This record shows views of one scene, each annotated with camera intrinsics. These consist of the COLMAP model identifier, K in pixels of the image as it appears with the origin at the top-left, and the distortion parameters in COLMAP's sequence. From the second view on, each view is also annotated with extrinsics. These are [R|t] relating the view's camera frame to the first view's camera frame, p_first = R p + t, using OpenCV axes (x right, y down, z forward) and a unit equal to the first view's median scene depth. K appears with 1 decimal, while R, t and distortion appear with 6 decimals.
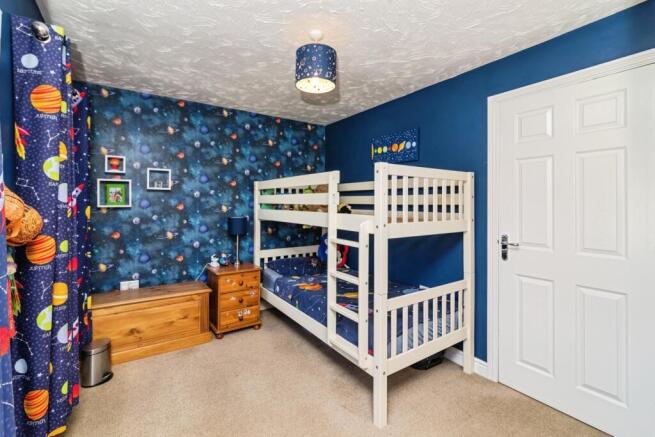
lens RADIAL K [[302.6, 0, 304.9], [0, 302.6, 199.5], [0, 0, 1]] dist [-0.001040, 0.000453]
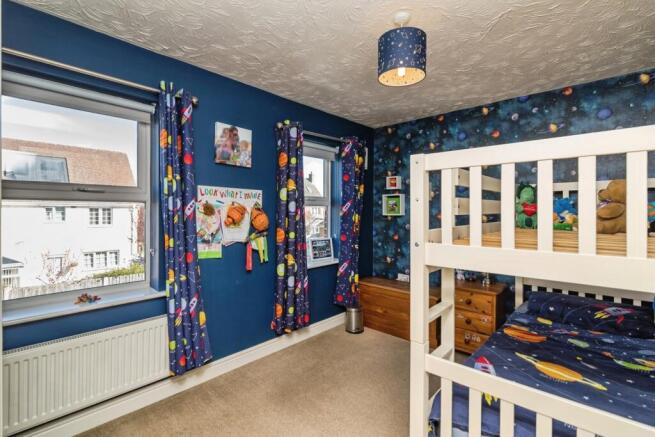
lens RADIAL K [[302.6, 0, 324.1], [0, 302.6, 212.5], [0, 0, 1]] dist [-0.001040, 0.000453]
pose [[0.241934, 0.001253, -0.970292, 0.480981], [0.010762, 0.999934, 0.003975, 0.003194], [0.970233, -0.011404, 0.241904, 0.325048]]
